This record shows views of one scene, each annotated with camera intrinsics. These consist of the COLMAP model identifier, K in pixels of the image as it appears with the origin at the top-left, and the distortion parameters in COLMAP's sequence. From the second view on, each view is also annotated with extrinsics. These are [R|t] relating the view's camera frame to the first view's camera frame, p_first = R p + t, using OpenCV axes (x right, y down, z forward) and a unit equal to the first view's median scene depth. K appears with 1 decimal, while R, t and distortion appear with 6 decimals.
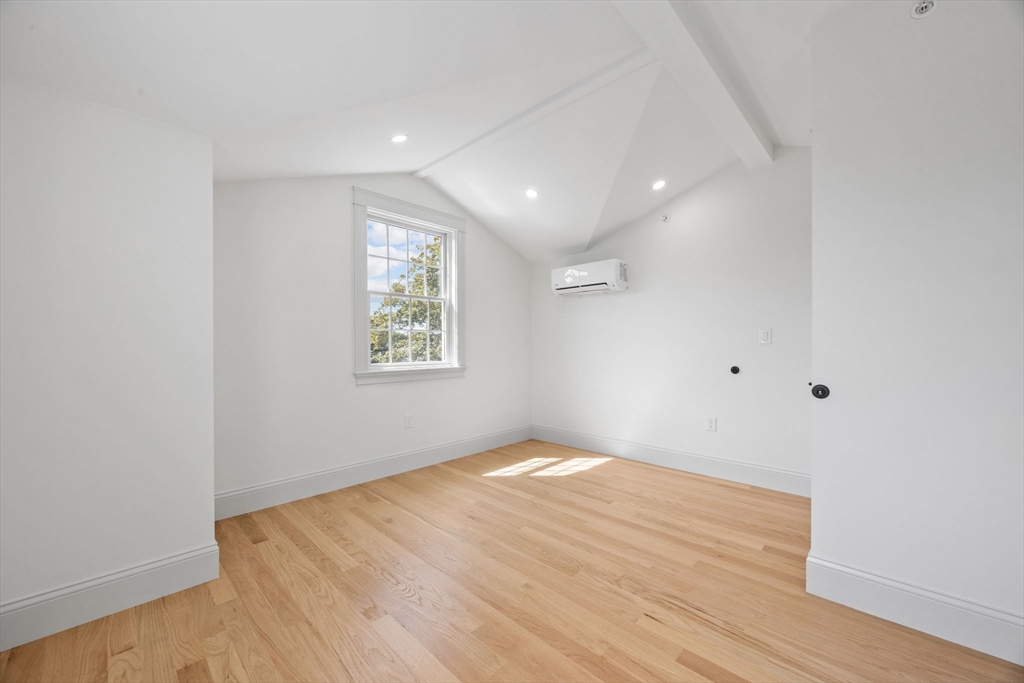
lens RADIAL K [[392.2, 0, 515.5], [0, 392.2, 341.4], [0, 0, 1]] dist [-0.003421, -0.000083]
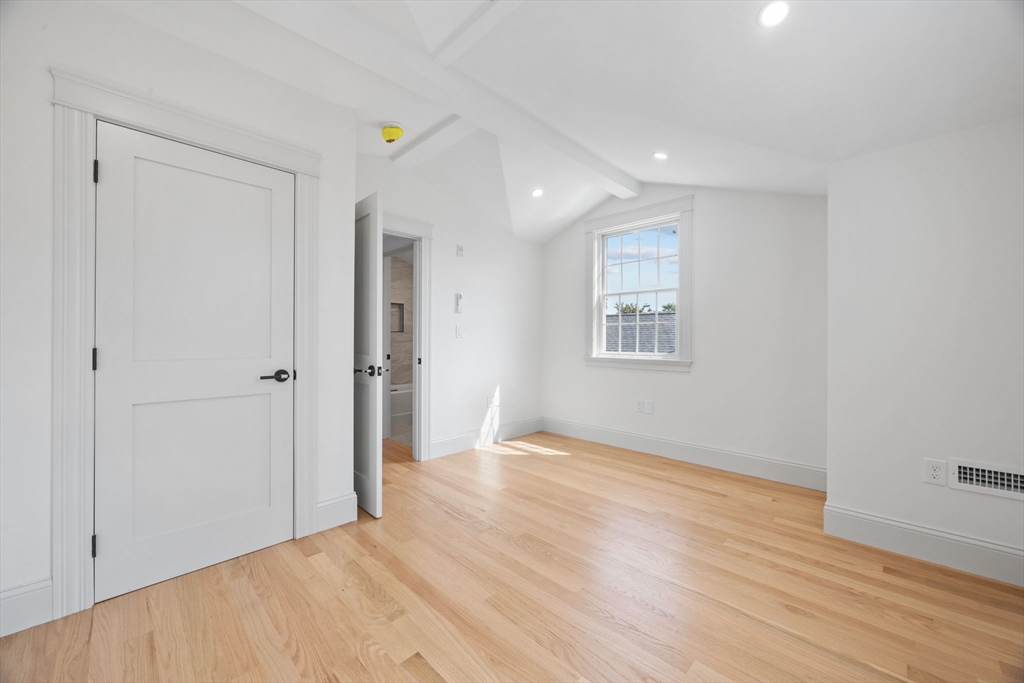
lens RADIAL K [[392.2, 0, 515.5], [0, 392.2, 341.4], [0, 0, 1]] dist [-0.003421, -0.000083]
pose [[-0.999782, 0.003361, 0.020589, 0.135435], [0.003253, 0.999981, -0.005280, 0.024100], [-0.020606, -0.005212, -0.999774, 1.993718]]
